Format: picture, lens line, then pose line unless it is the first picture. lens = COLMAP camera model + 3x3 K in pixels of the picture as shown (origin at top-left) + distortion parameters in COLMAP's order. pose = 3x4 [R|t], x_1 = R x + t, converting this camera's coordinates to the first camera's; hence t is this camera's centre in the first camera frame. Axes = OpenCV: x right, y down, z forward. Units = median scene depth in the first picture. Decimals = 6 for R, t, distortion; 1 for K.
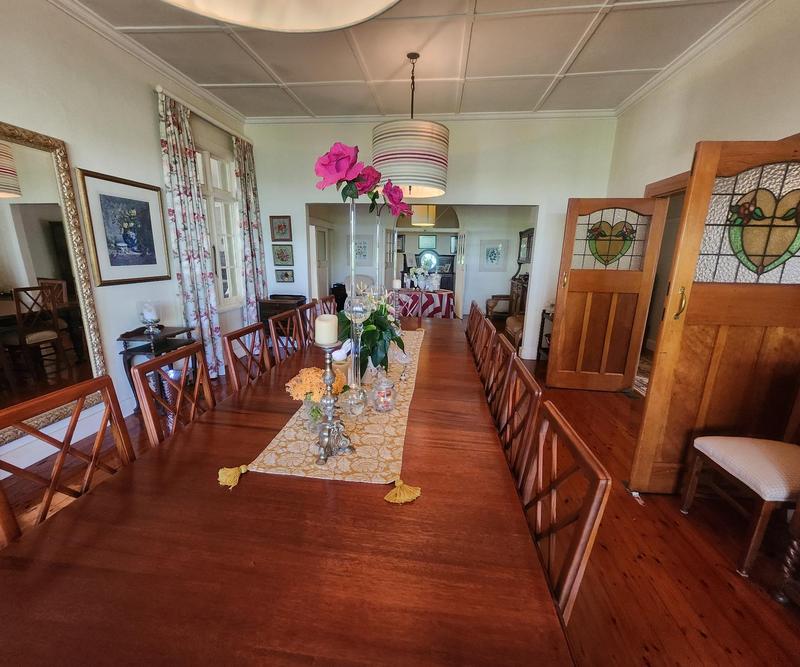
lens RADIAL K [[347.3, 0, 398.8], [0, 347.3, 334.3], [0, 0, 1]] dist [-0.008072, 0.001004]
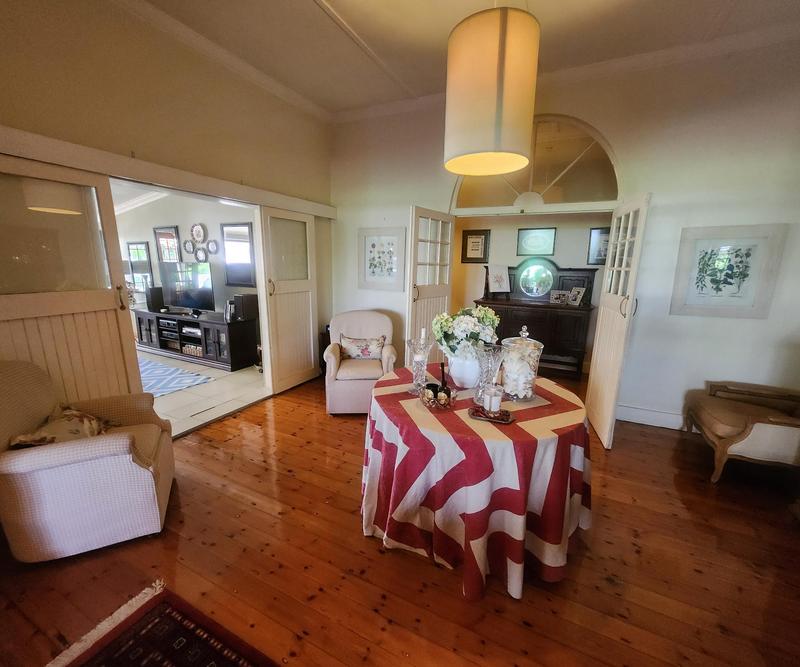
lens RADIAL K [[347.3, 0, 403.3], [0, 347.3, 336.8], [0, 0, 1]] dist [-0.008072, 0.001004]
pose [[0.944356, 0.068124, -0.321793, 0.202096], [-0.075586, 0.997081, -0.010739, -0.314312], [0.320122, 0.034465, 0.946749, 1.334221]]
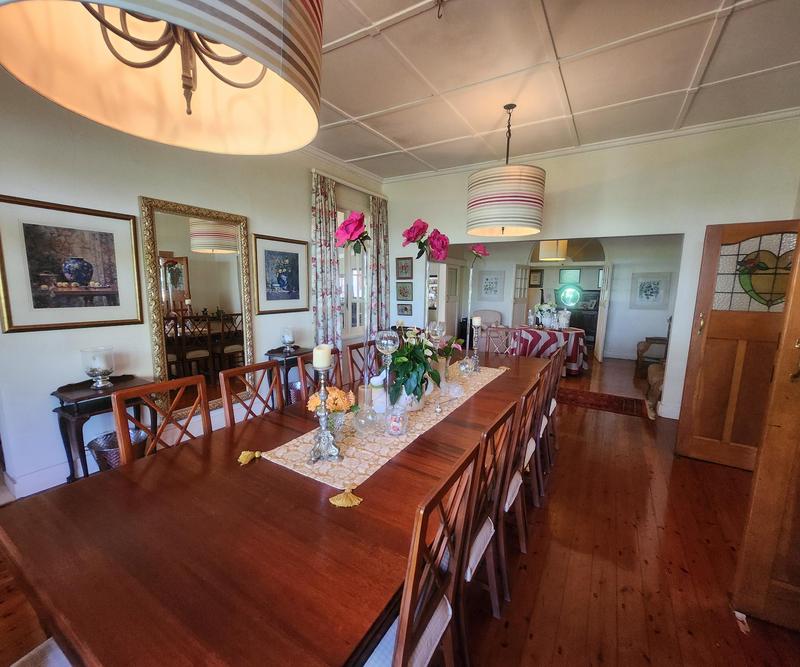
lens RADIAL K [[347.3, 0, 402.9], [0, 347.3, 334.1], [0, 0, 1]] dist [-0.008072, 0.001004]
pose [[0.908751, 0.051283, -0.414175, 0.192847], [-0.090459, 0.993033, -0.075521, -0.007956], [0.407416, 0.106095, 0.907059, -0.013251]]
